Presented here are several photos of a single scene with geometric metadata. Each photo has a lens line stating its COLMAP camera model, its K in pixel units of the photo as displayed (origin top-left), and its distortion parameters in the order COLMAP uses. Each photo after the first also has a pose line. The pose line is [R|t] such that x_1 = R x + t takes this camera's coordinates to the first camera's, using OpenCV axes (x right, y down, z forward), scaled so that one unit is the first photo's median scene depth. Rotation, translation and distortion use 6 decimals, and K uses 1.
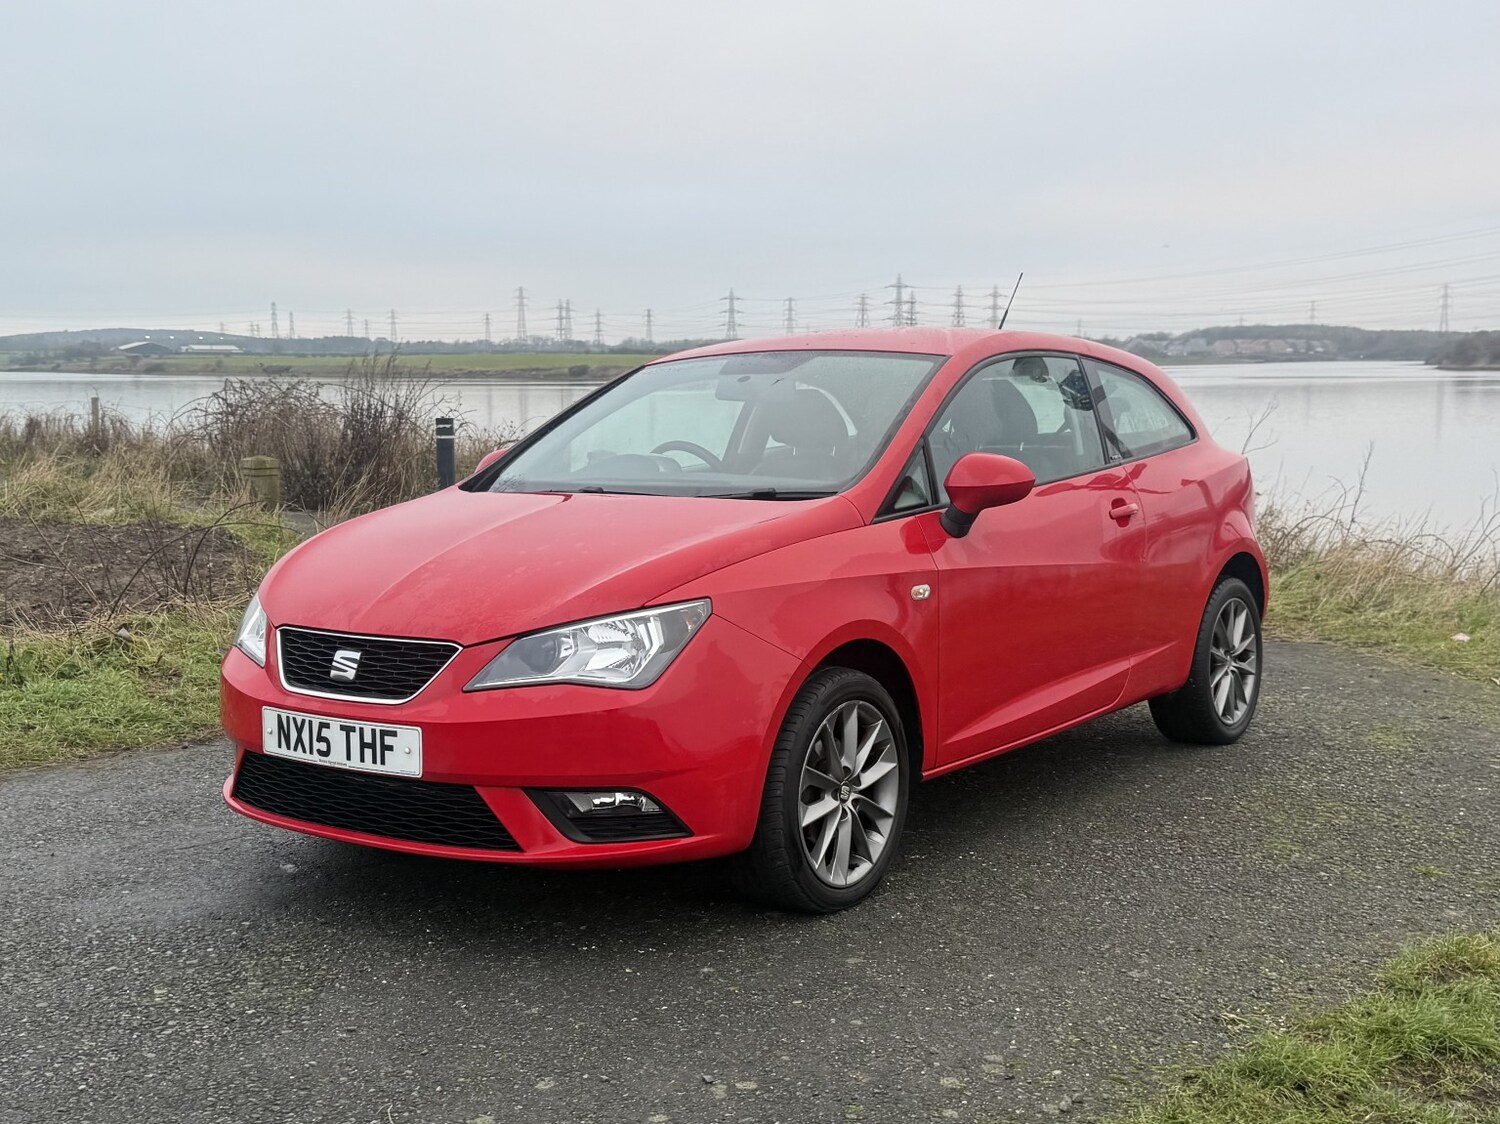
lens RADIAL K [[1748.1, 0, 681.8], [0, 1748.1, 611.0], [0, 0, 1]] dist [0.193716, -0.408526]
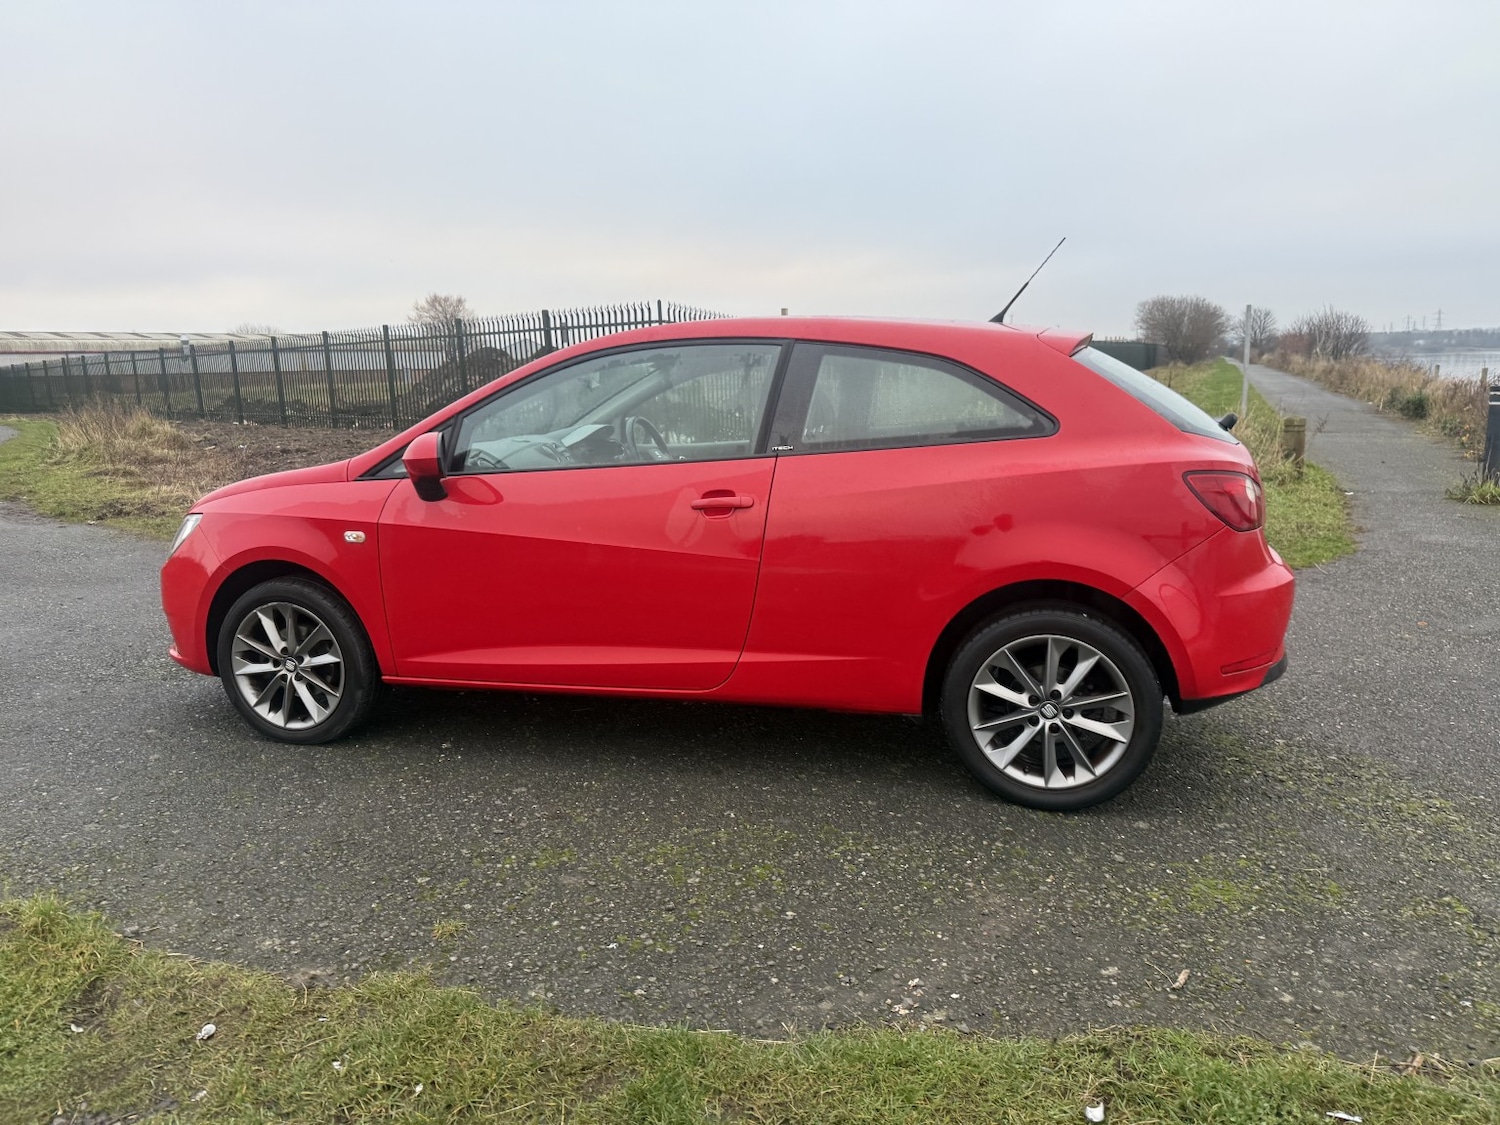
lens RADIAL K [[1034.9, 0, 750.0], [0, 1034.9, 562.5], [0, 0, 1]] dist [0.042417, -0.001281]
pose [[0.383522, 0.161078, -0.909376, 0.999135], [-0.101610, 0.986054, 0.131807, -0.129330], [0.917925, 0.041850, 0.394541, 1.009546]]
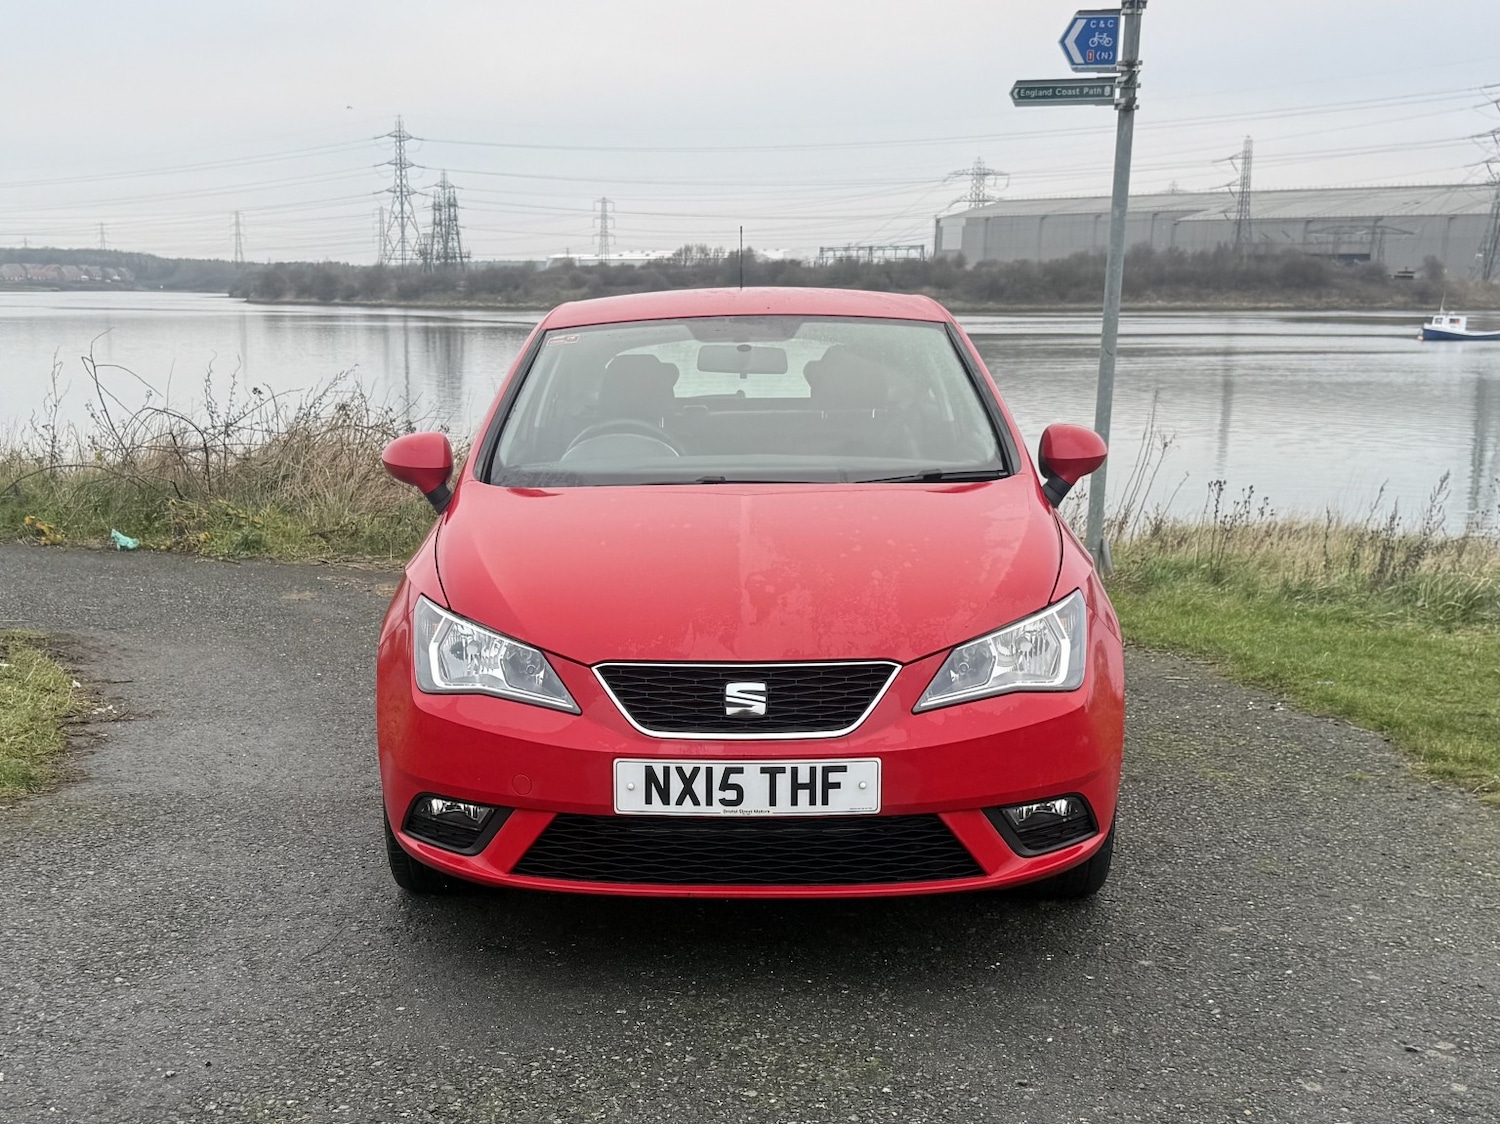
lens RADIAL K [[1910.3, 0, 619.9], [0, 1910.3, 762.2], [0, 0, 1]] dist [0.200978, -0.457644]
pose [[0.826988, -0.124616, 0.548235, -0.731669], [0.069605, 0.990318, 0.120107, -0.053925], [-0.557894, -0.061167, 0.827655, 0.239623]]
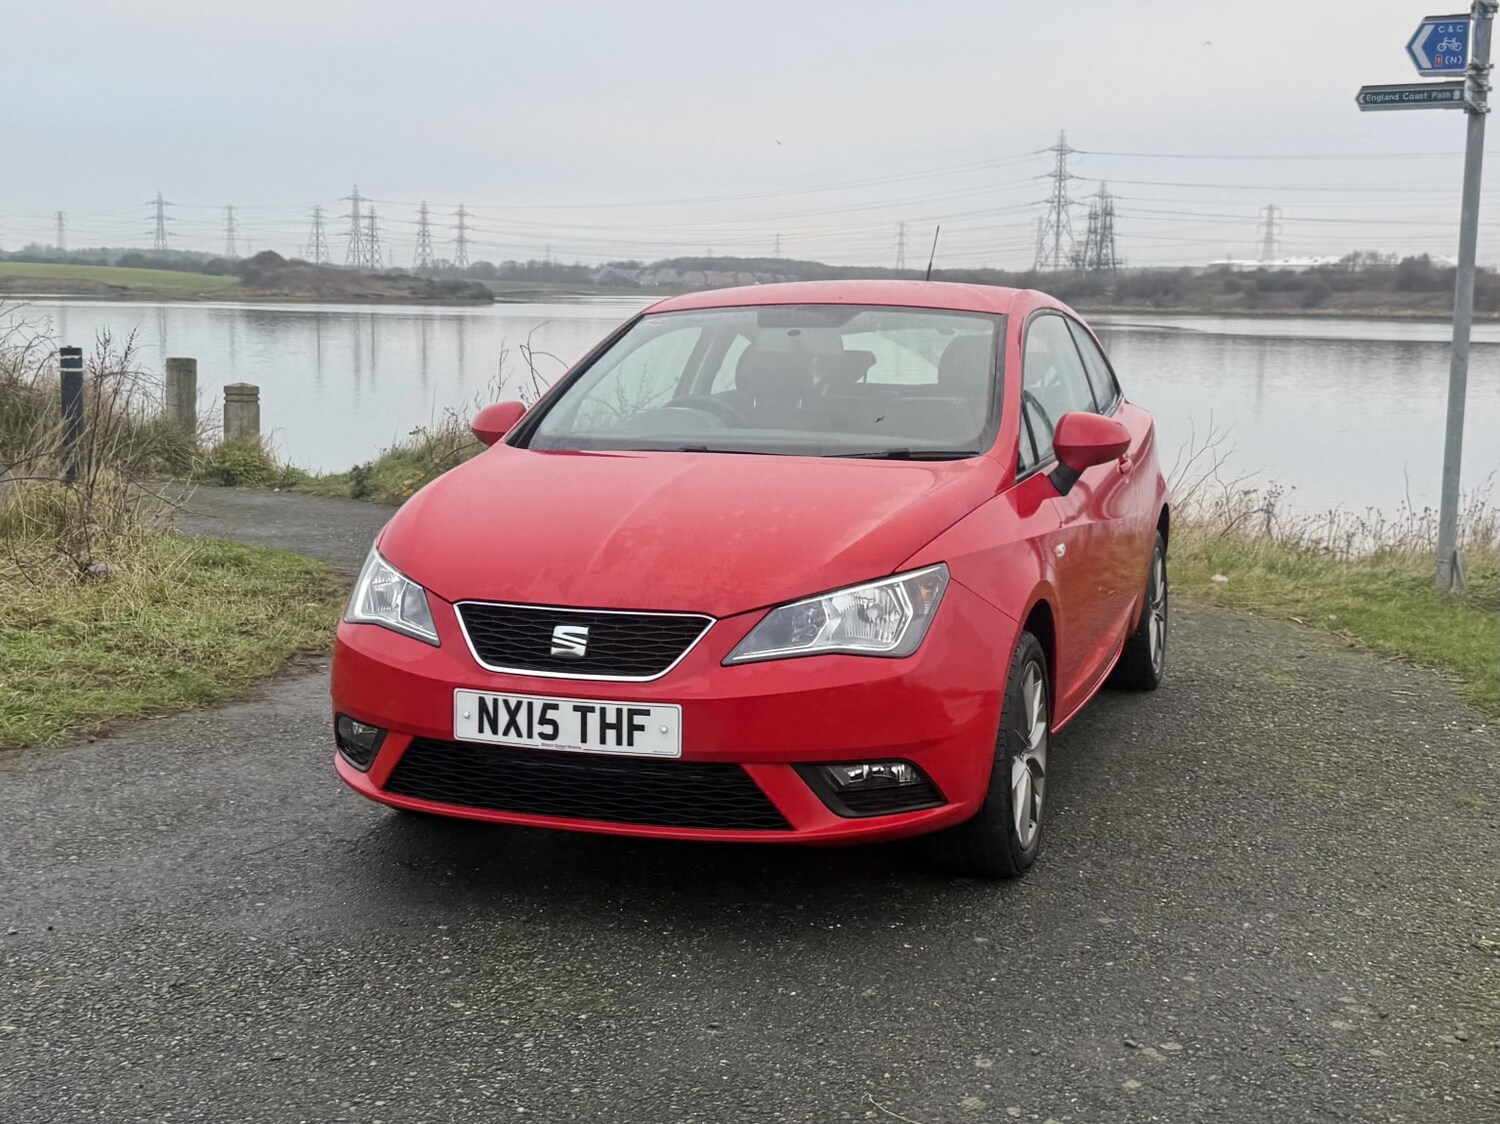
lens RADIAL K [[1914.1, 0, 697.5], [0, 1914.1, 514.9], [0, 0, 1]] dist [0.205153, -0.461836]
pose [[0.955063, -0.012369, 0.296145, -0.409537], [0.018560, 0.999664, -0.018103, -0.016083], [-0.295821, 0.022786, 0.954971, 0.002327]]
